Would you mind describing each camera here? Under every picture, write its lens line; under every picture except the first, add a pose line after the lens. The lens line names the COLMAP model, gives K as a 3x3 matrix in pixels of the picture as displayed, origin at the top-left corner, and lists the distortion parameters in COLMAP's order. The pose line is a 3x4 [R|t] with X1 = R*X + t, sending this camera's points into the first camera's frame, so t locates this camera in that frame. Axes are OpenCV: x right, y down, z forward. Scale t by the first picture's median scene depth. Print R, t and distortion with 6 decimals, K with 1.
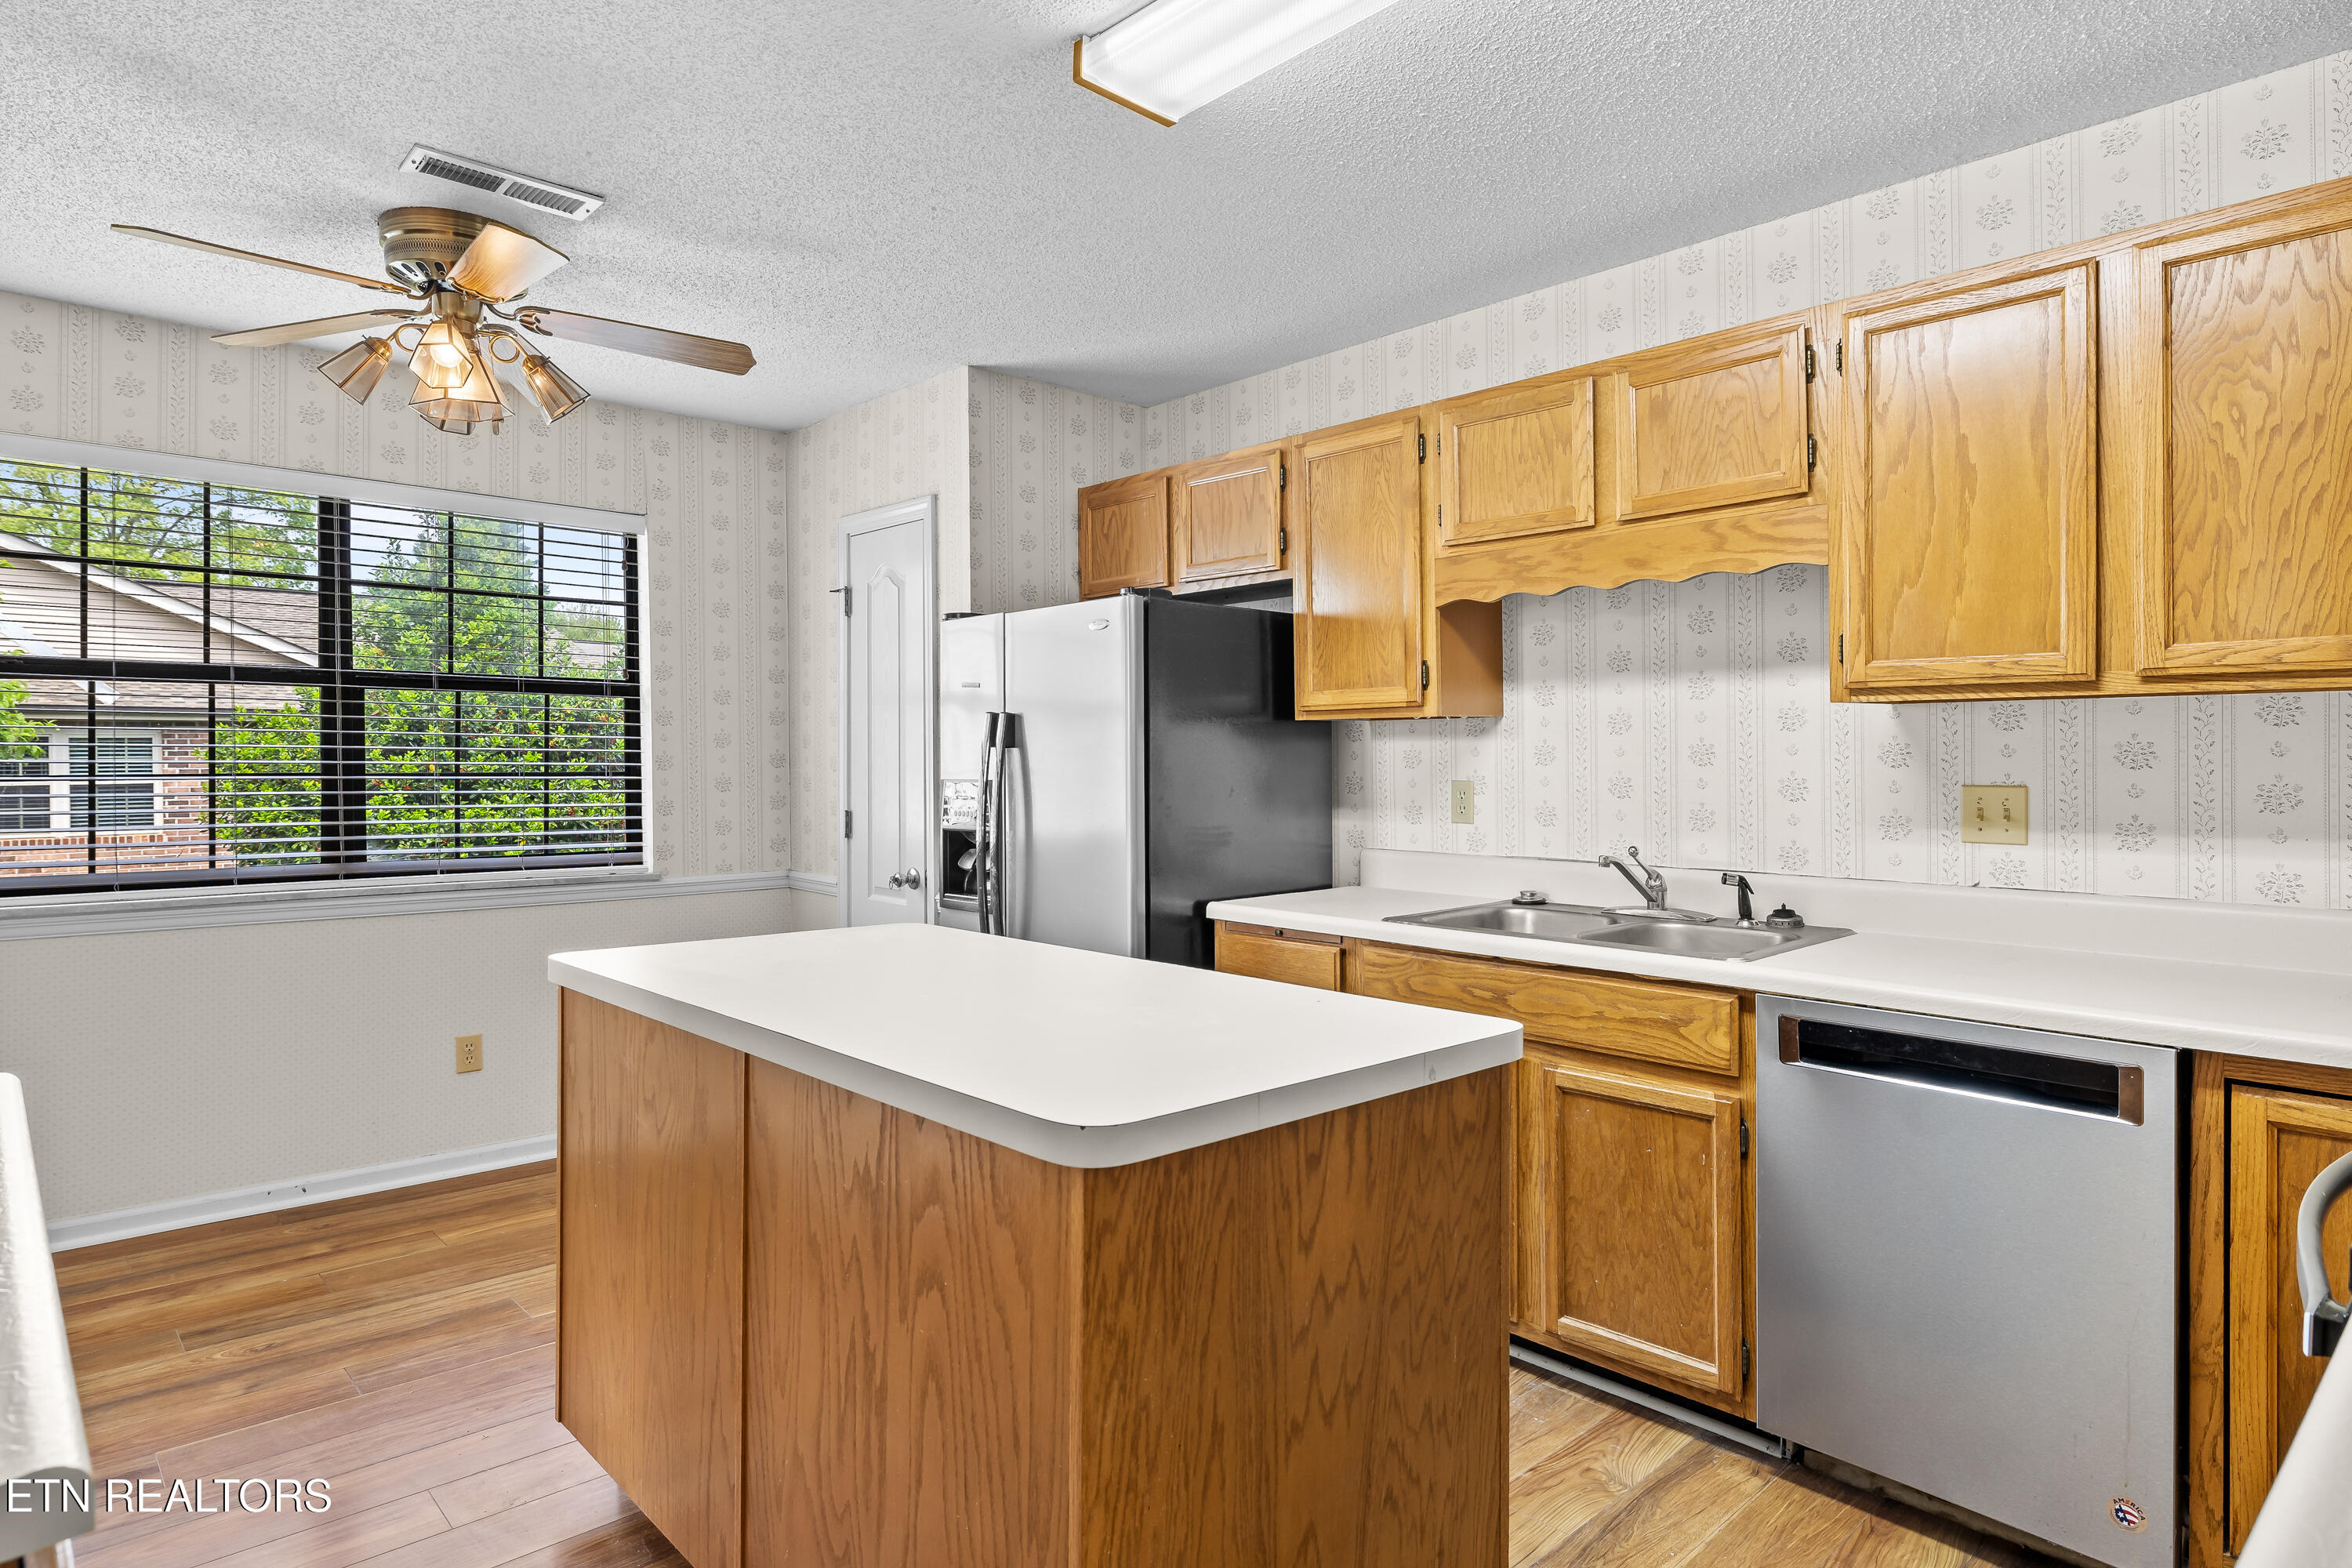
lens RADIAL K [[1313.3, 0, 1175.9], [0, 1313.3, 756.8], [0, 0, 1]] dist [-0.001152, -0.000221]
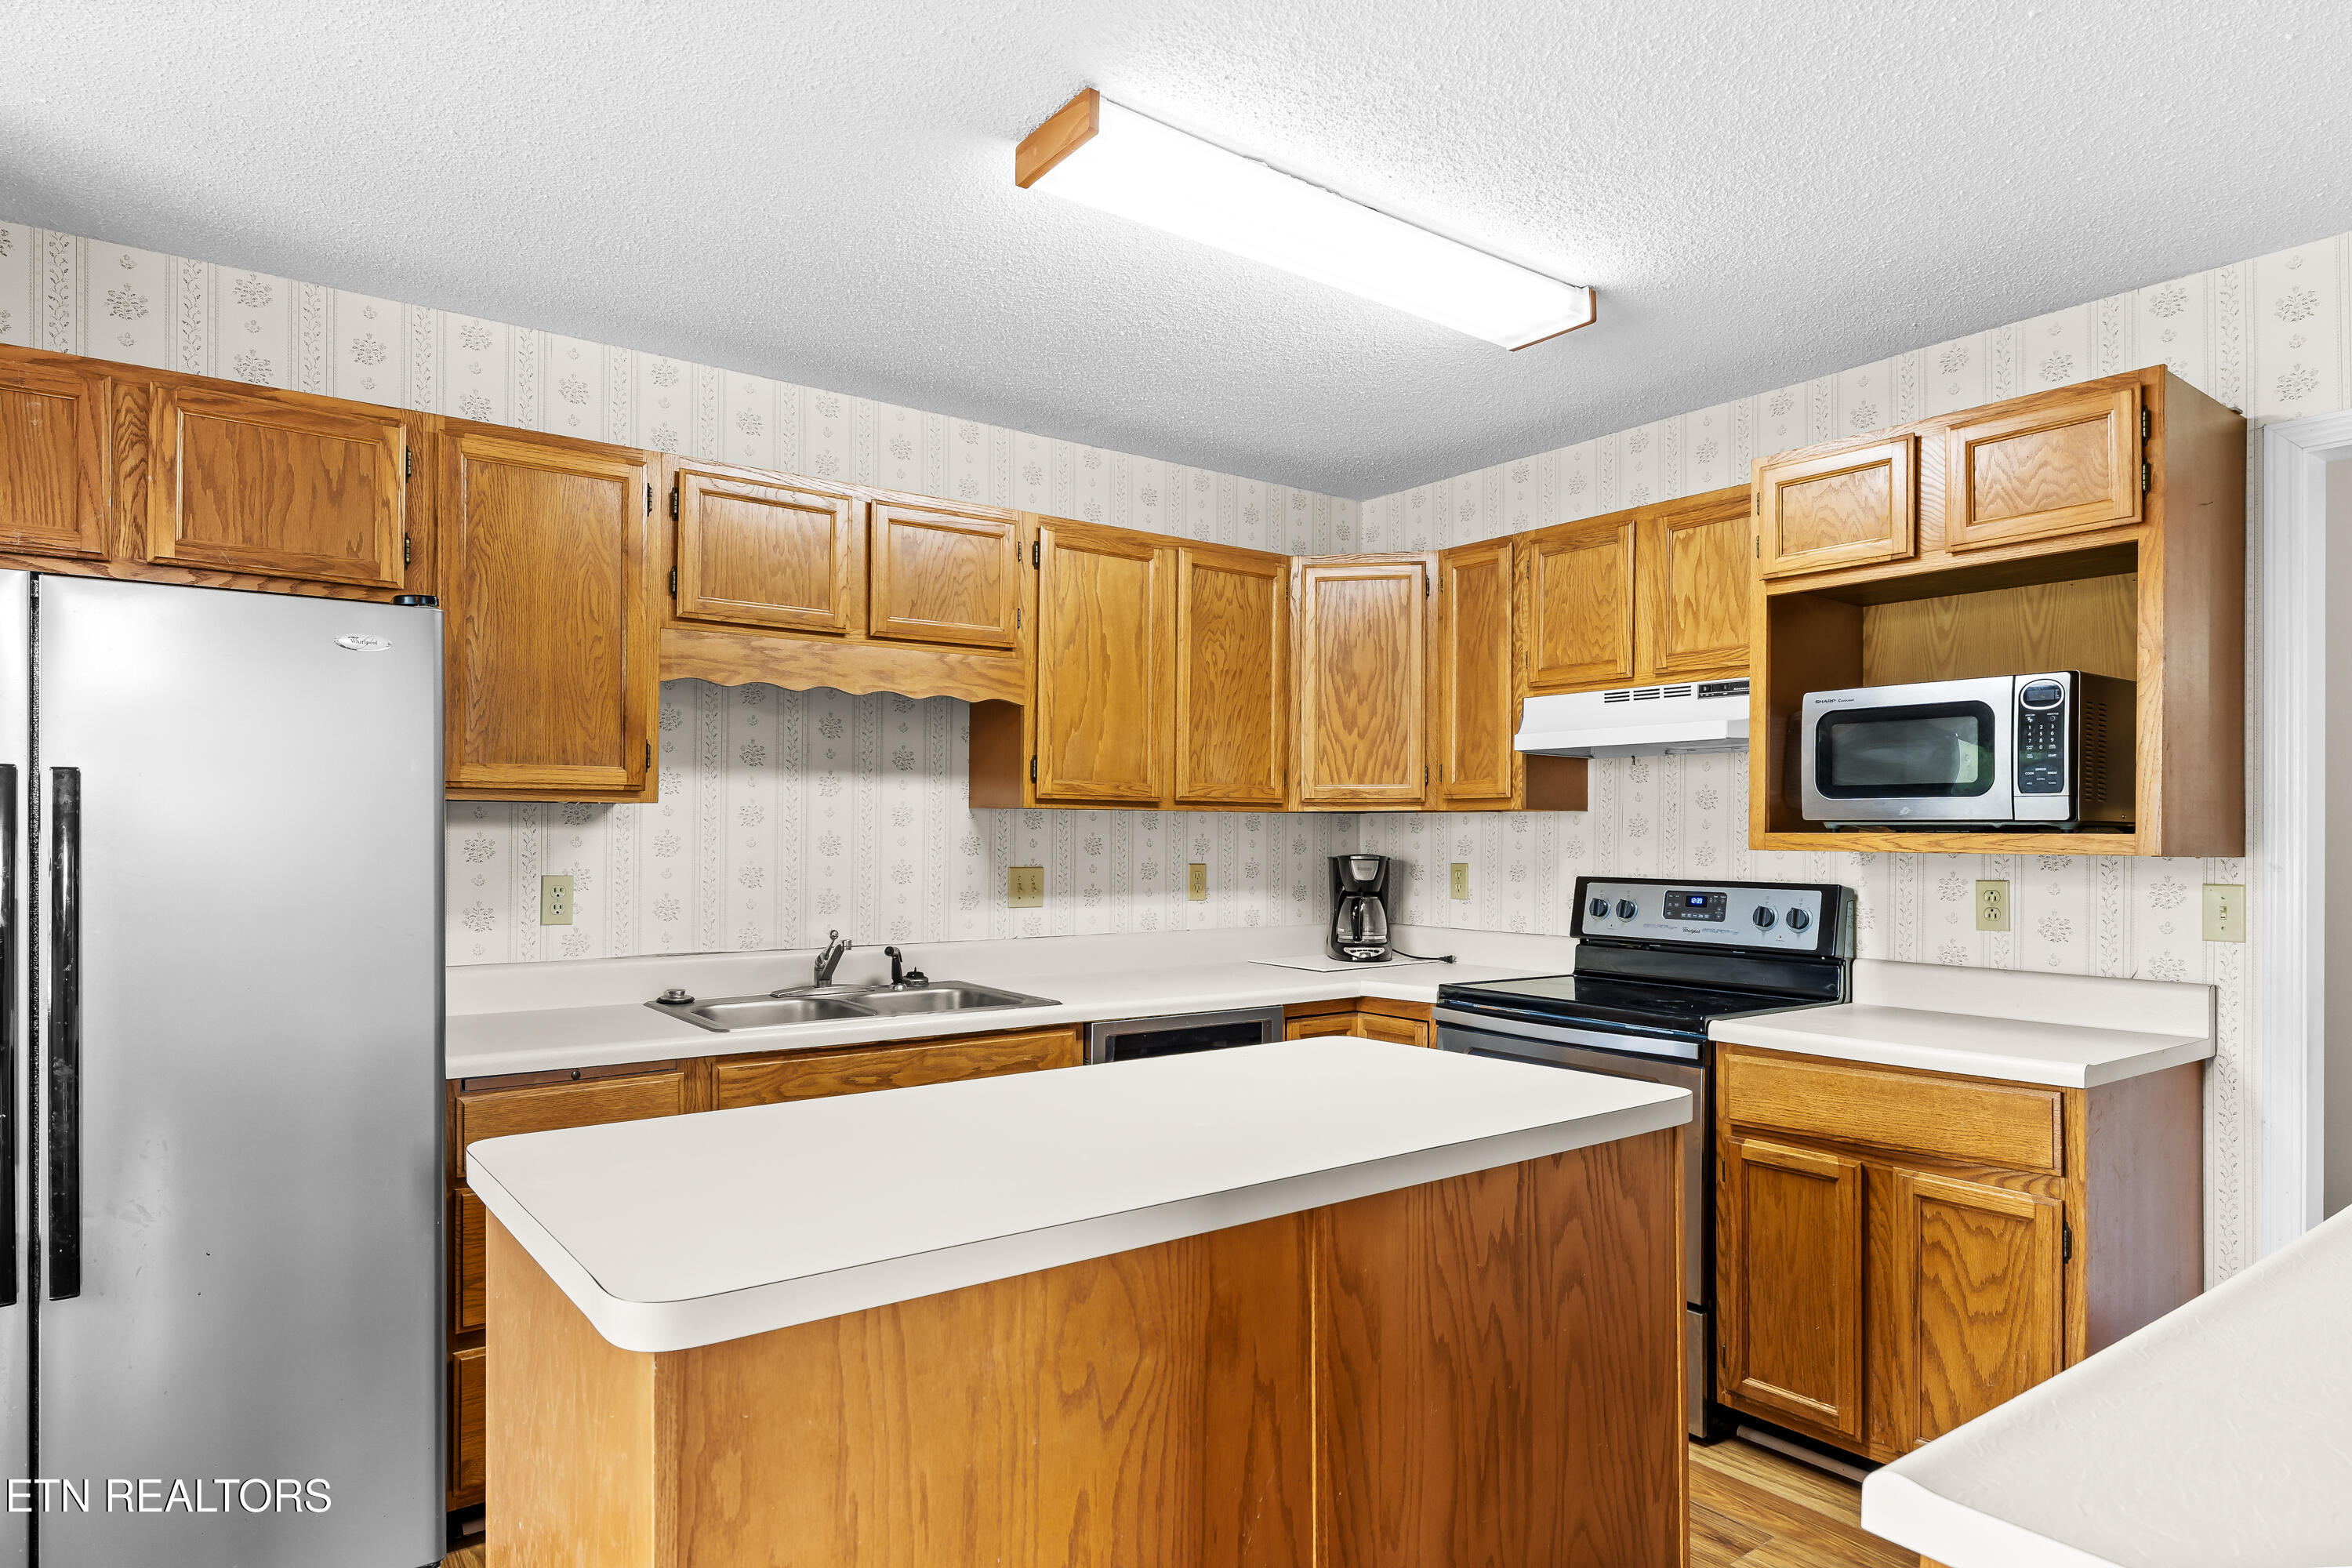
lens RADIAL K [[1335.1, 0, 1157.5], [0, 1335.1, 828.0], [0, 0, 1]] dist [0.001634, -0.000114]
pose [[0.111861, 0.008955, 0.993684, -0.748922], [-0.003664, 0.999956, -0.008599, -0.008311], [-0.993717, -0.002679, 0.111889, 0.629767]]
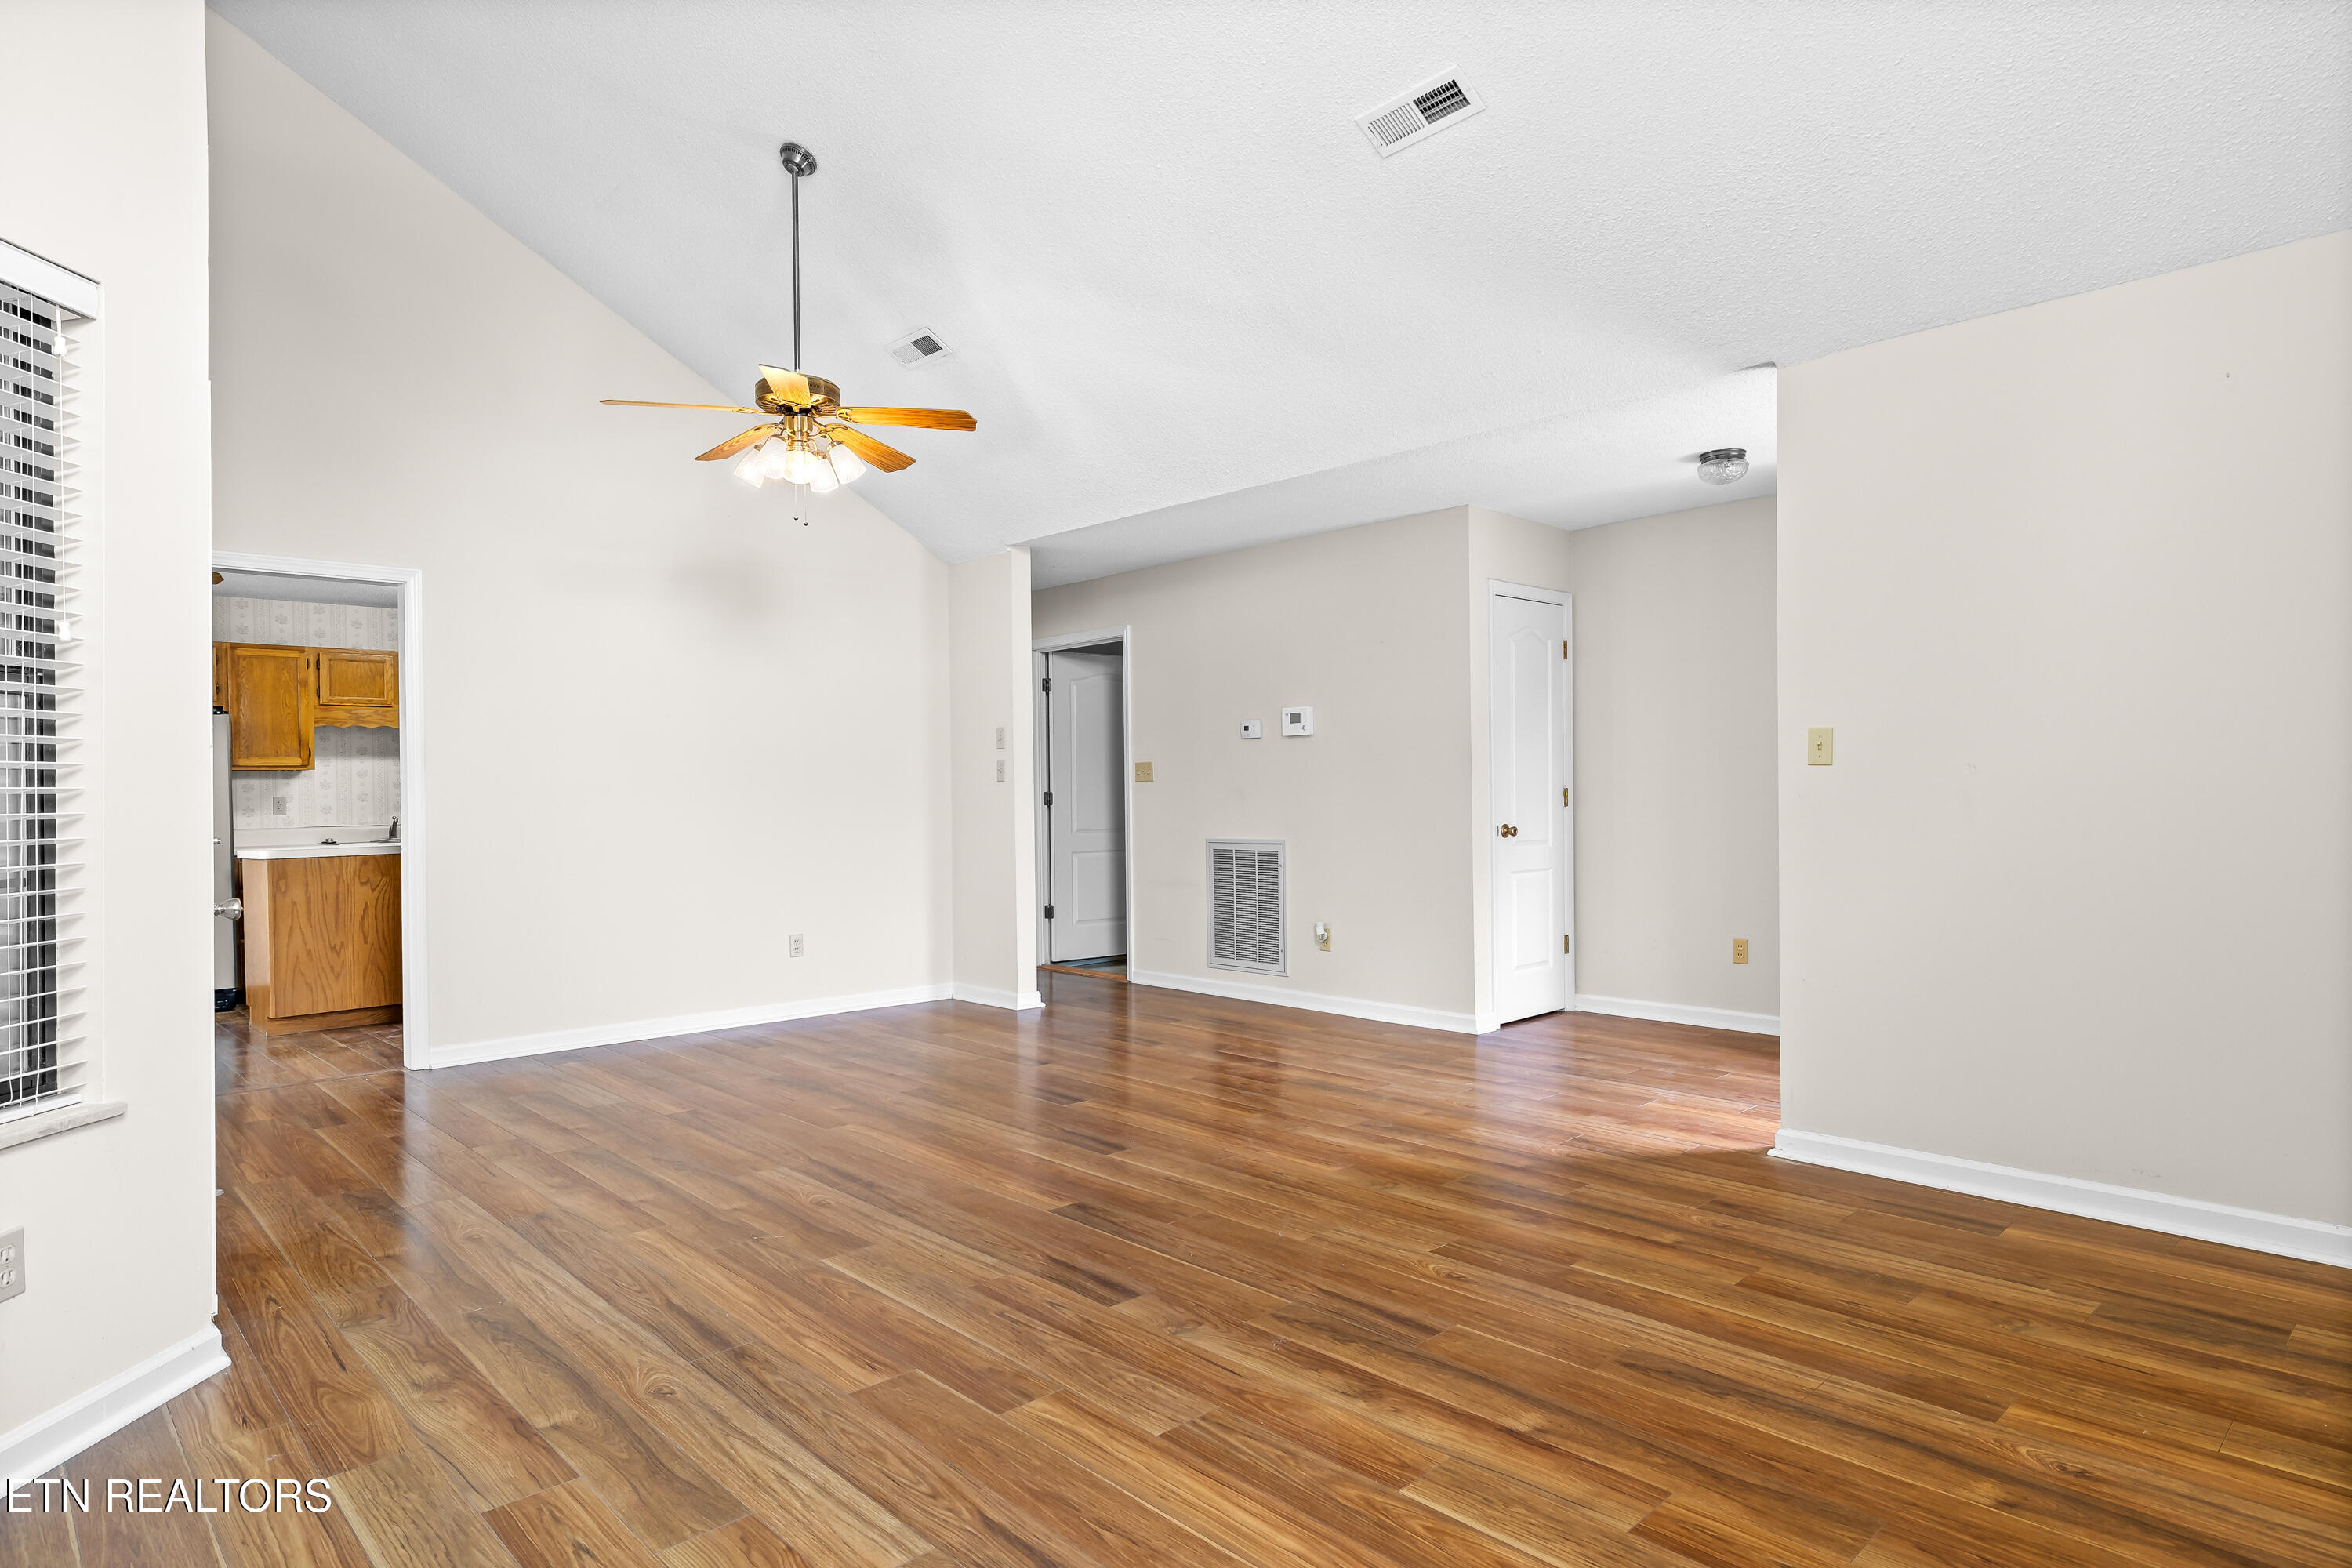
lens RADIAL K [[1303.4, 0, 1172.2], [0, 1303.4, 803.2], [0, 0, 1]] dist [0.000895, 0.000834]
pose [[-0.006973, -0.005428, 0.999961, -2.633408], [0.020035, 0.999784, 0.005567, 0.059749], [-0.999775, 0.020073, -0.006863, -0.724230]]
